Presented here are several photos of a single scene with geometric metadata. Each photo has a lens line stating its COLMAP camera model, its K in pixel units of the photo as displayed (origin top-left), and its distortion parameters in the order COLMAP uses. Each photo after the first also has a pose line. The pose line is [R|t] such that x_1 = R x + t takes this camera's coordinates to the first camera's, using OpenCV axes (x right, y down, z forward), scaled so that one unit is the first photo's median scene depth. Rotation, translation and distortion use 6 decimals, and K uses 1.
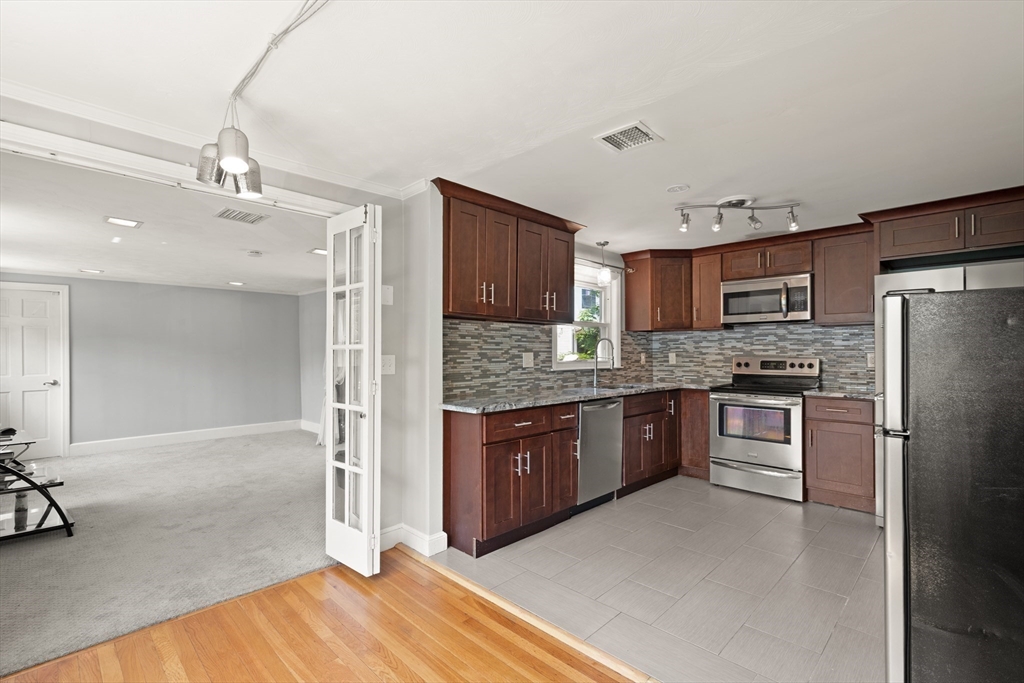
lens RADIAL K [[473.6, 0, 519.4], [0, 473.6, 345.9], [0, 0, 1]] dist [0.010731, -0.000810]
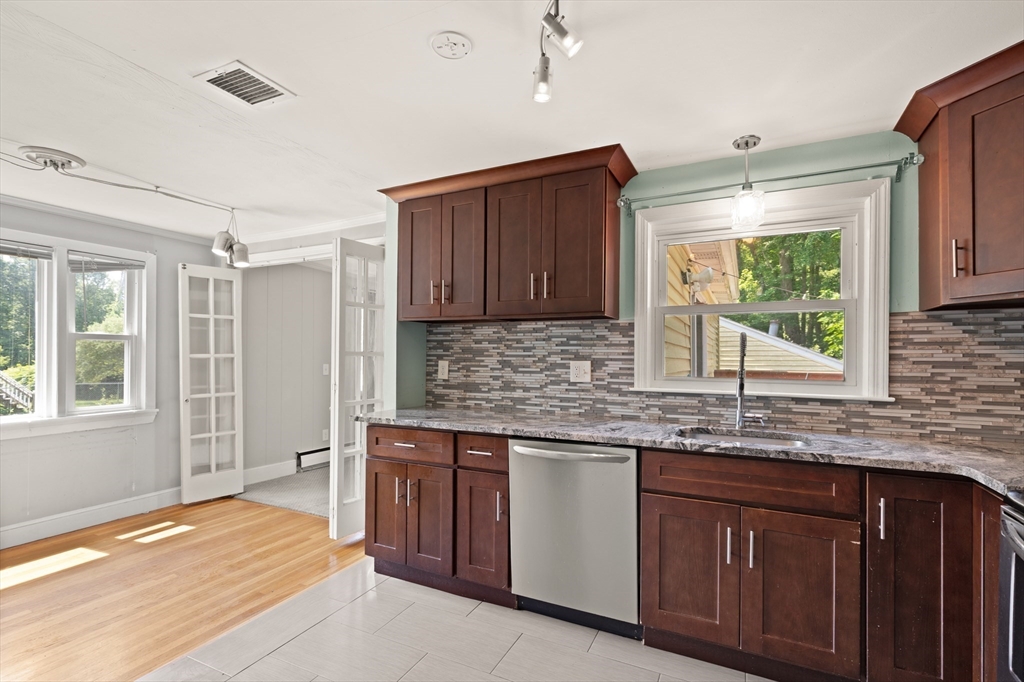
lens RADIAL K [[464.4, 0, 479.4], [0, 464.4, 355.2], [0, 0, 1]] dist [0.015932, -0.000126]
pose [[0.293658, -0.004814, -0.955898, 0.616897], [0.003360, 0.999986, -0.004004, 0.007772], [0.955905, -0.002036, 0.293671, 0.647179]]
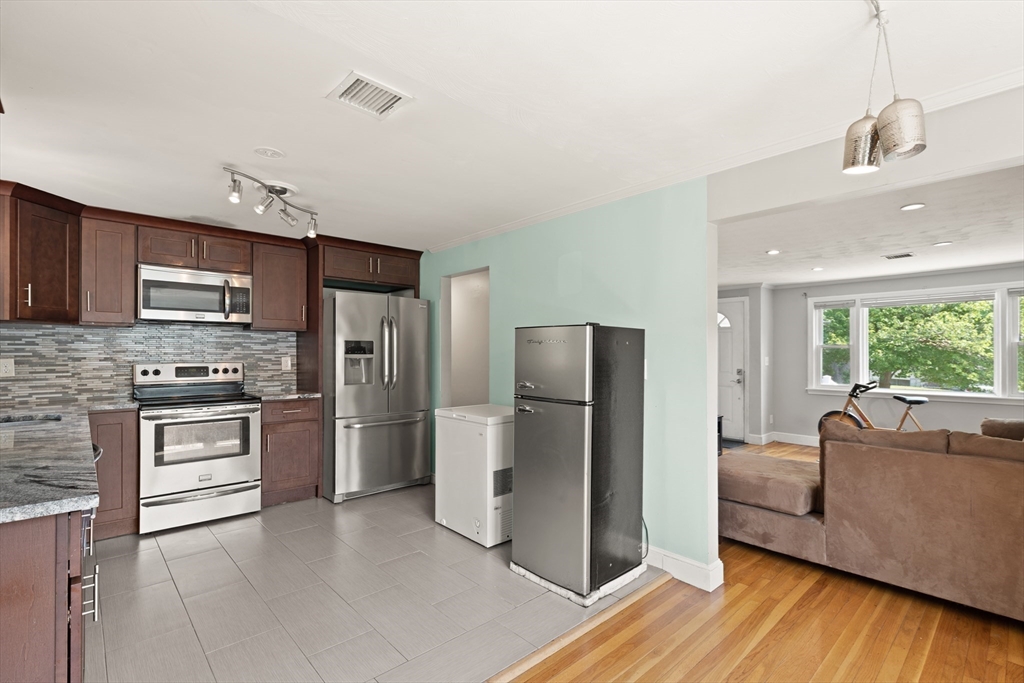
lens RADIAL K [[473.6, 0, 519.4], [0, 473.6, 345.9], [0, 0, 1]] dist [0.010731, -0.000810]
pose [[0.042635, 0.017743, 0.998933, -0.336870], [-0.011419, 0.999786, -0.017271, 0.002100], [-0.999025, -0.010671, 0.042829, 0.410650]]
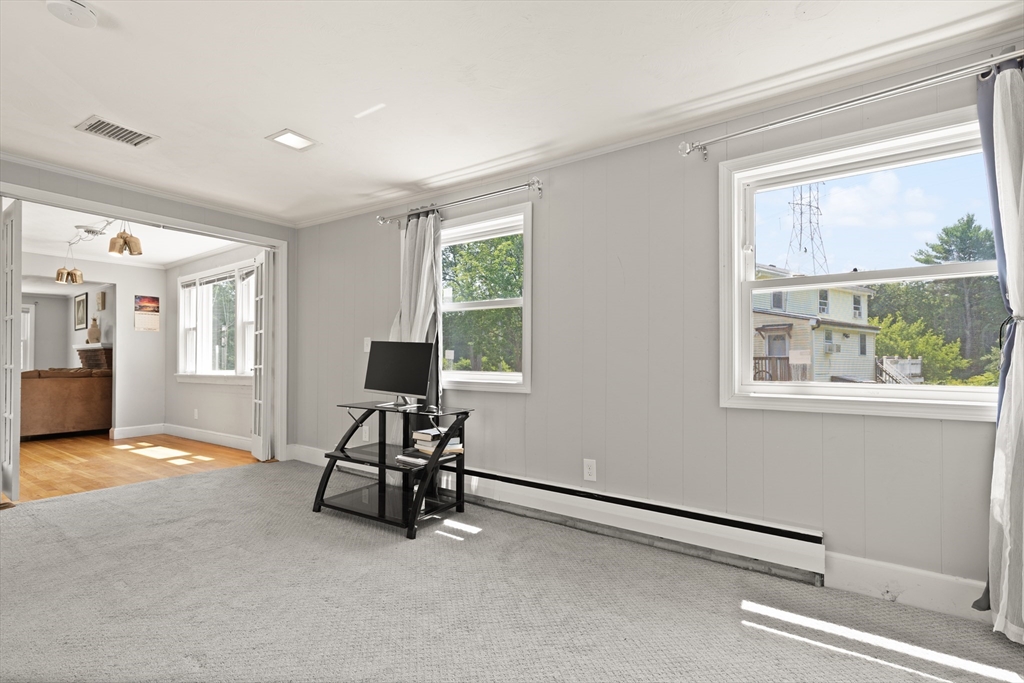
lens RADIAL K [[474.7, 0, 516.9], [0, 474.7, 352.5], [0, 0, 1]] dist [0.011878, -0.000328]
pose [[-0.987848, 0.002128, -0.155408, -0.957559], [0.006608, 0.999577, -0.028321, 0.091309], [0.155282, -0.029004, -0.987444, 1.618377]]
